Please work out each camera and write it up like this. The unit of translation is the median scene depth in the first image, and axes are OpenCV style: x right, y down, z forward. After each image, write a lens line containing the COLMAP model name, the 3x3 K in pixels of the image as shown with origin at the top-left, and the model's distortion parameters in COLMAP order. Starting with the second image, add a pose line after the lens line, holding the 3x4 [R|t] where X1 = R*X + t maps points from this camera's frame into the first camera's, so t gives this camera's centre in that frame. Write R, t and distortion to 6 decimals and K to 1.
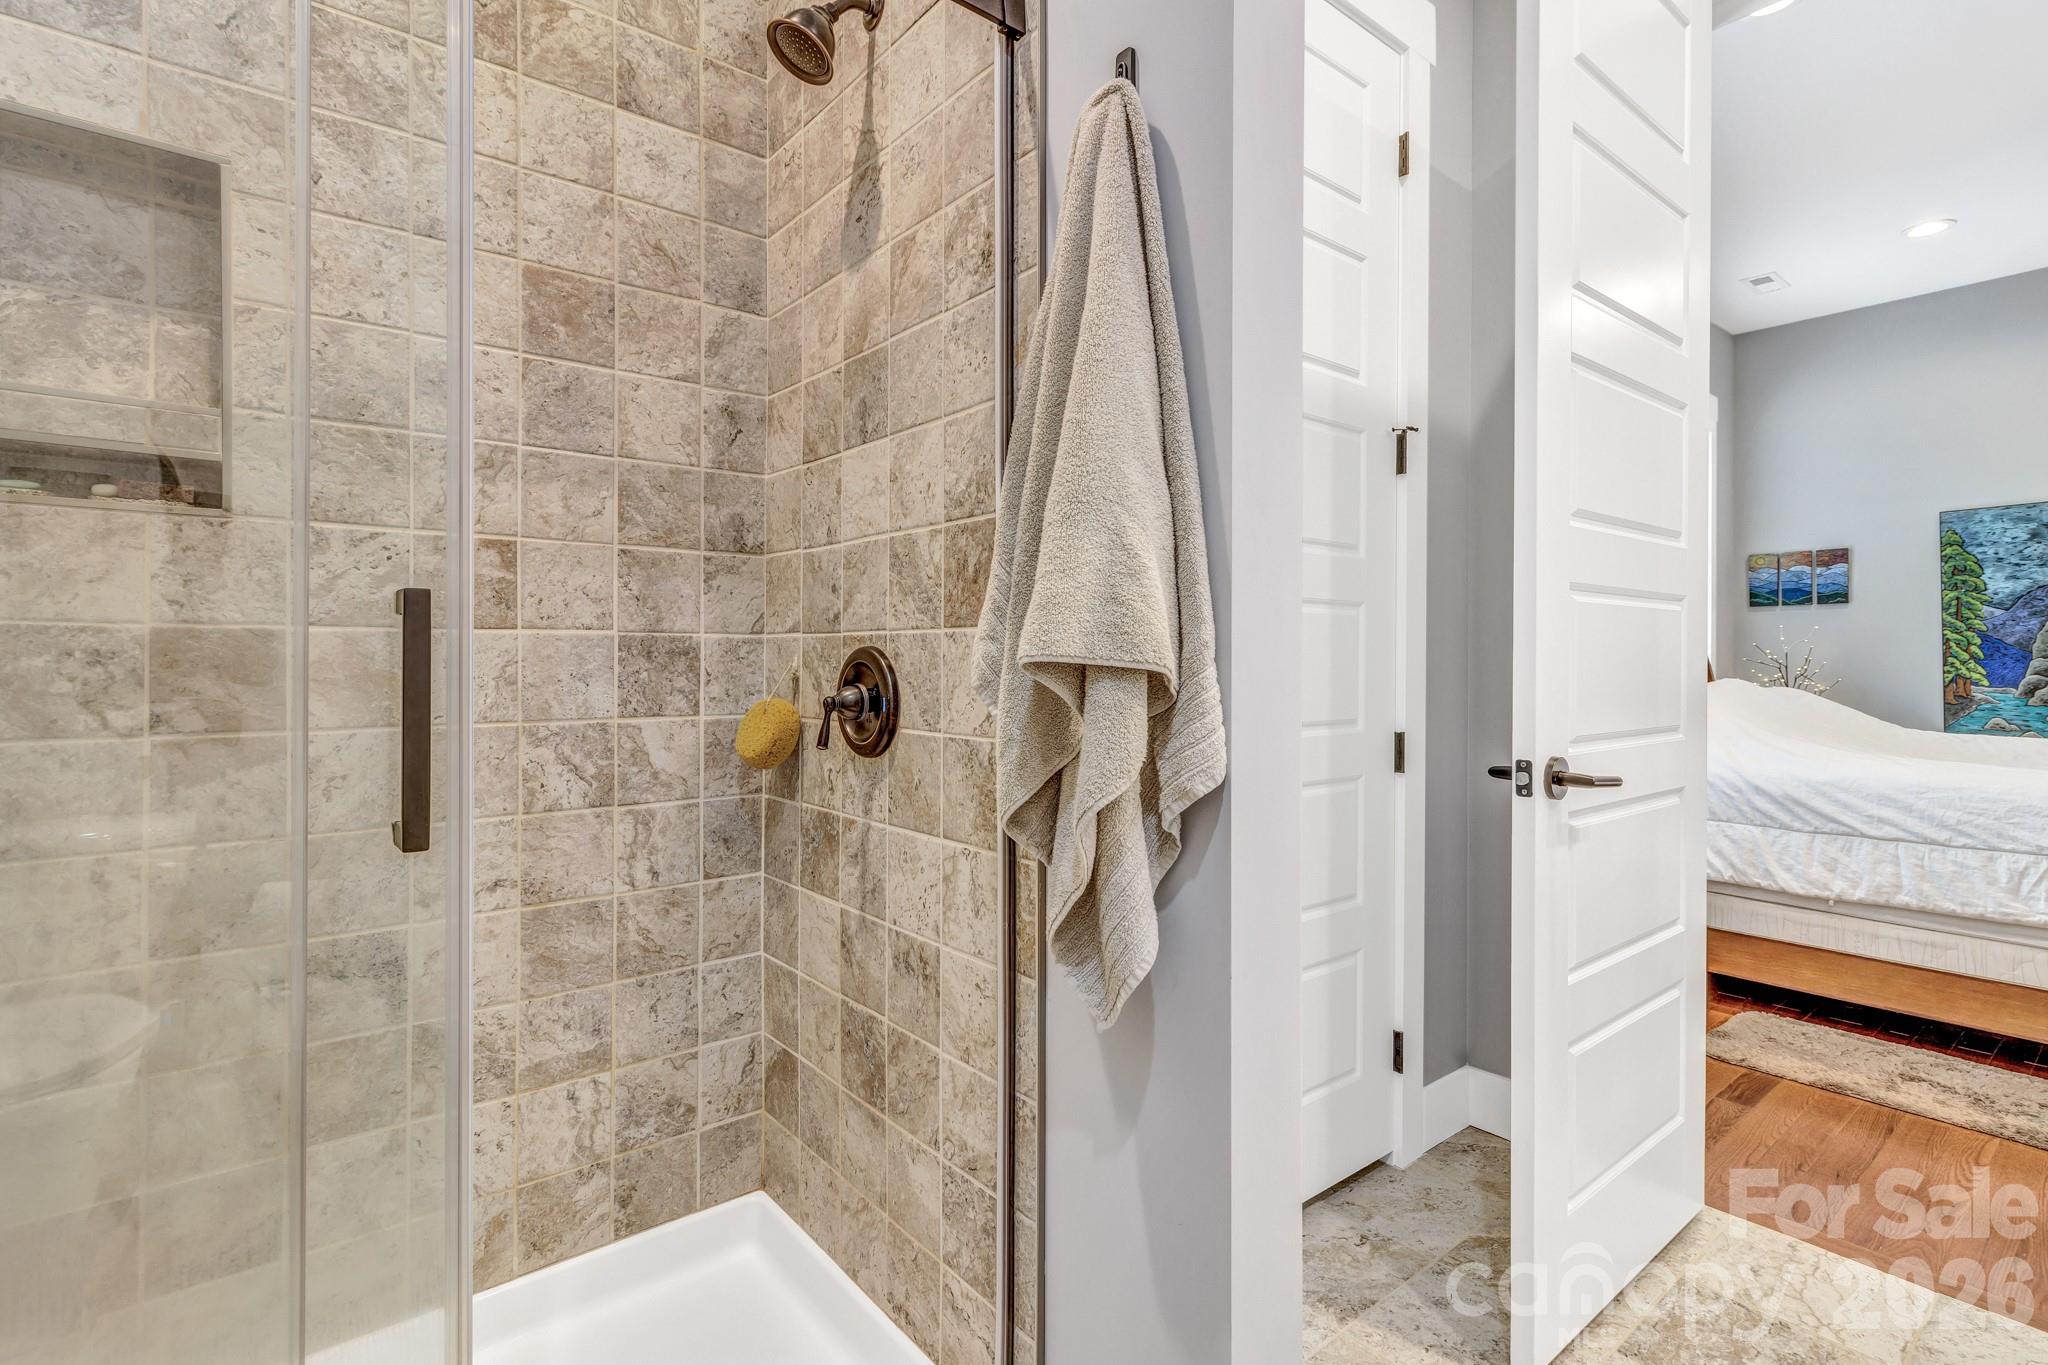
lens RADIAL K [[963.3, 0, 1025.2], [0, 963.3, 657.7], [0, 0, 1]] dist [0.001674, 0.000932]
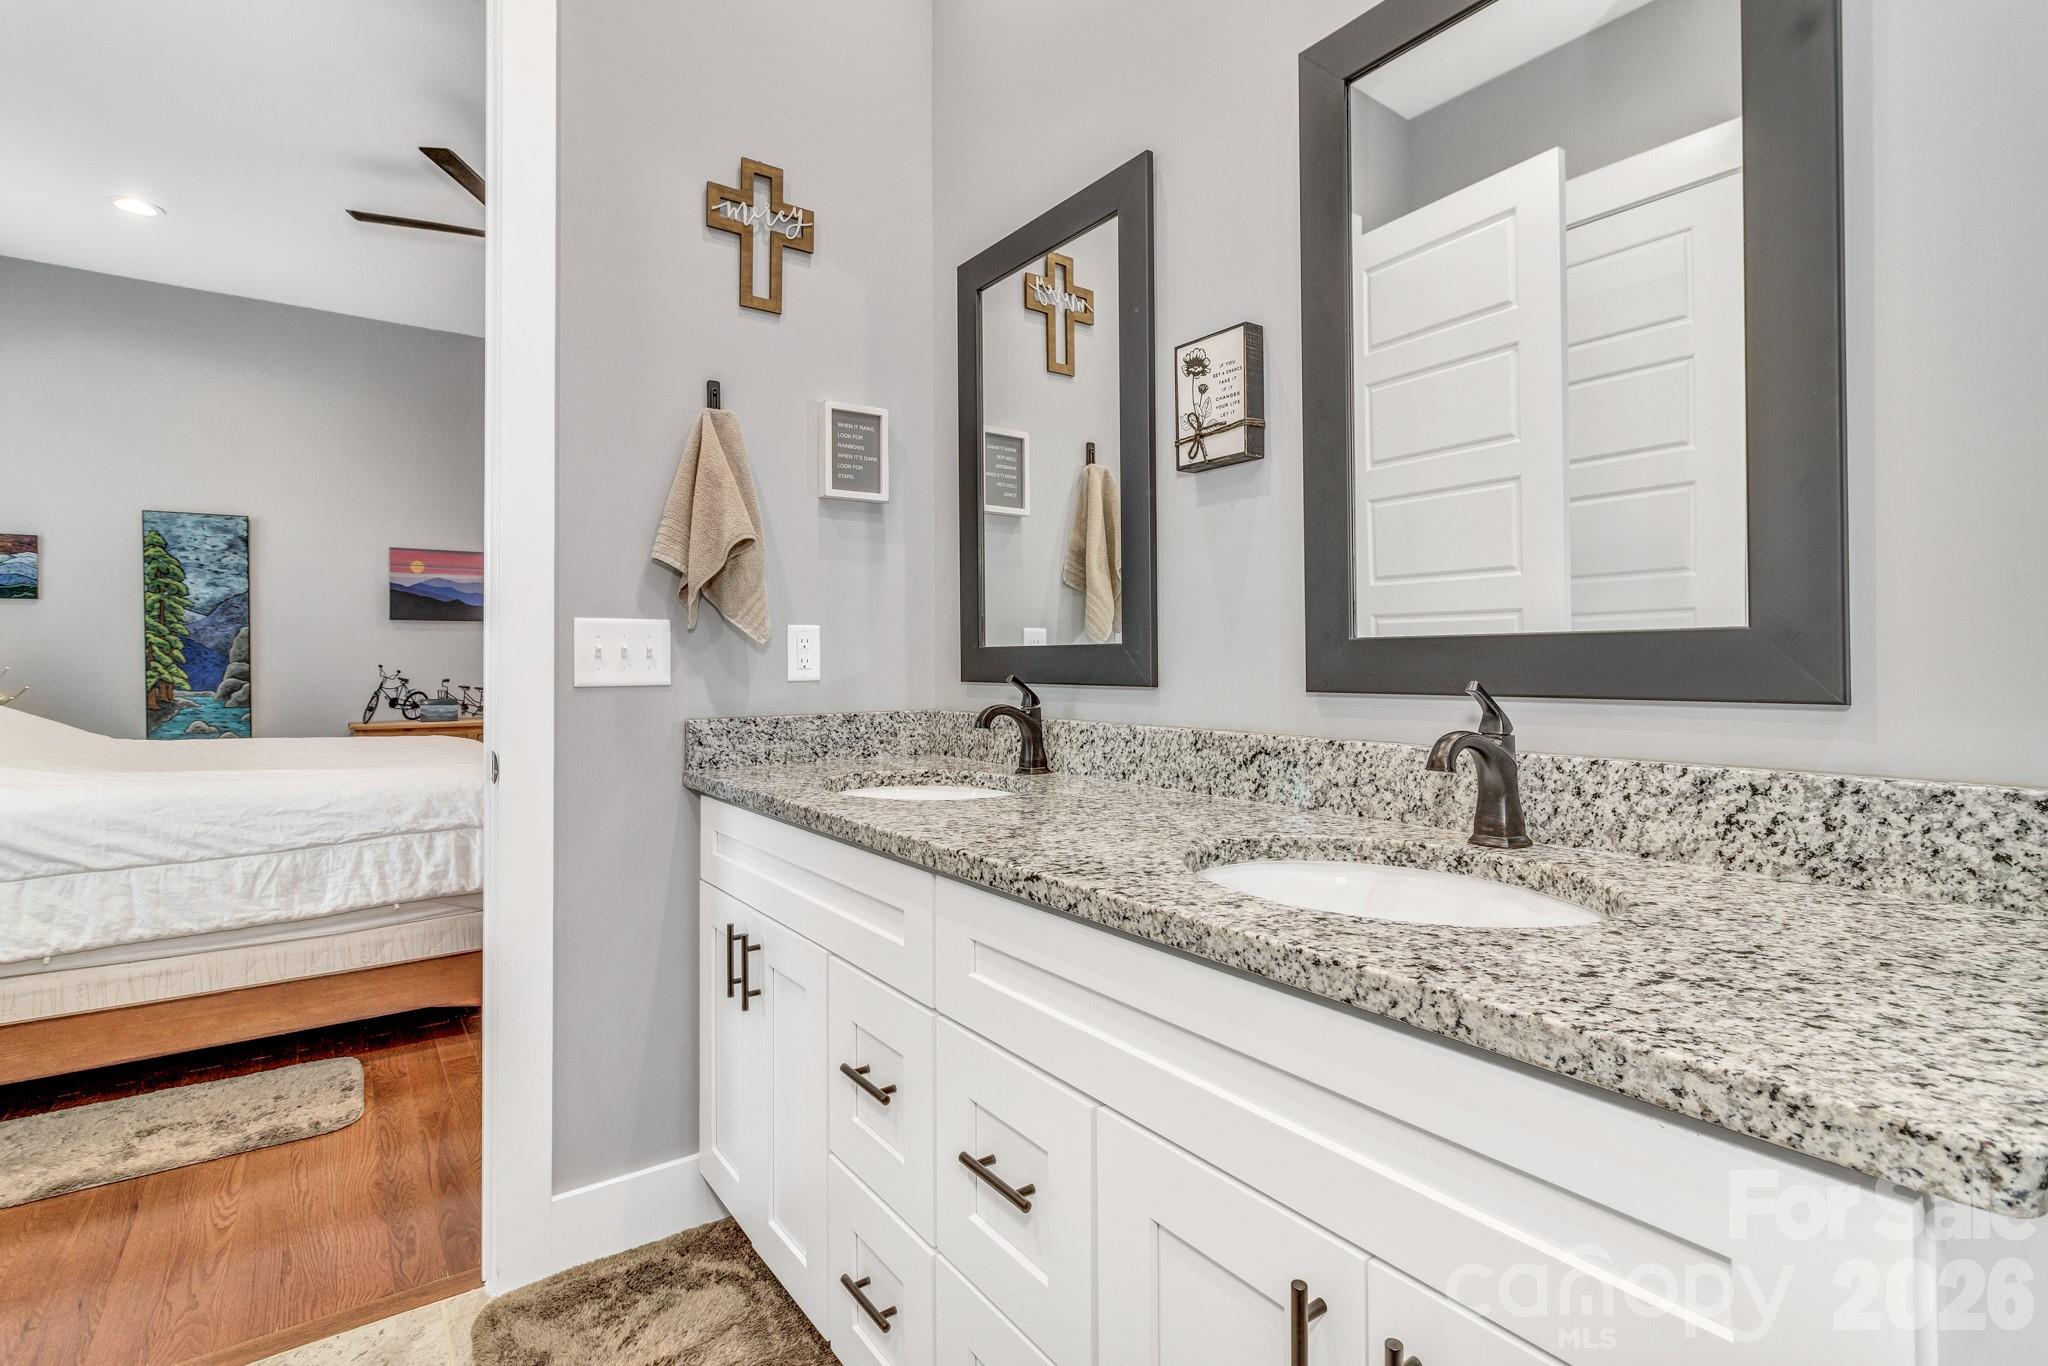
lens RADIAL K [[963.3, 0, 1025.2], [0, 963.3, 658.2], [0, 0, 1]] dist [0.001674, 0.000932]
pose [[0.050133, 0.003149, 0.998738, 0.056935], [0.001395, 0.999994, -0.003223, 0.001064], [-0.998742, 0.001555, 0.050128, 0.129681]]
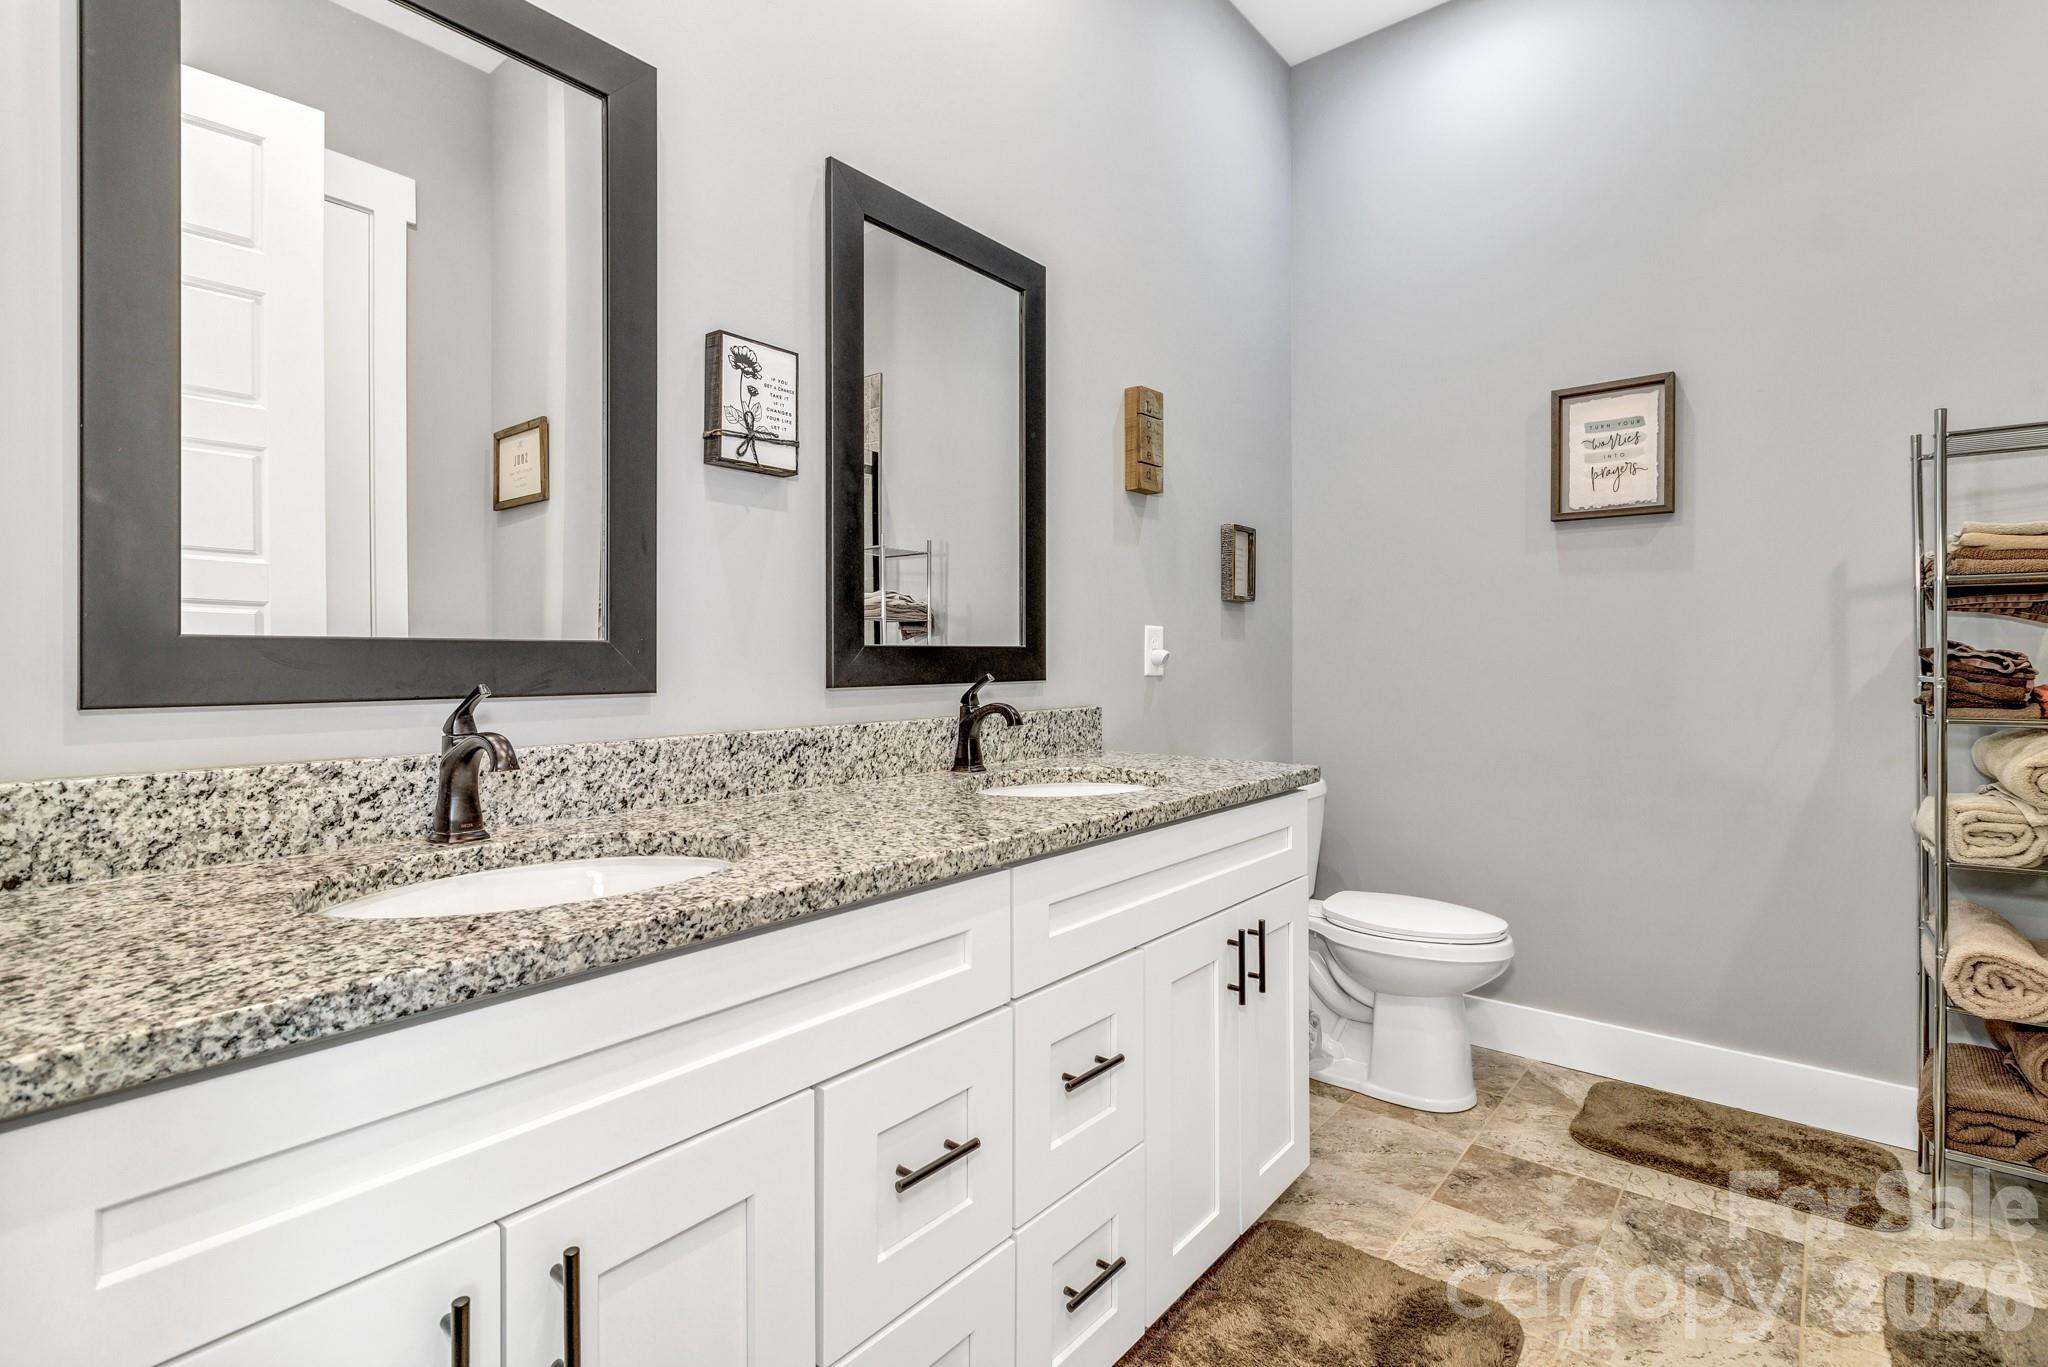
lens RADIAL K [[959.1, 0, 1026.1], [0, 959.1, 662.8], [0, 0, 1]] dist [-0.000799, -0.000076]
pose [[-0.980012, 0.005255, -0.198867, 0.494442], [0.005754, 0.999982, -0.001930, 0.002917], [0.198854, -0.003035, -0.980025, 0.553838]]
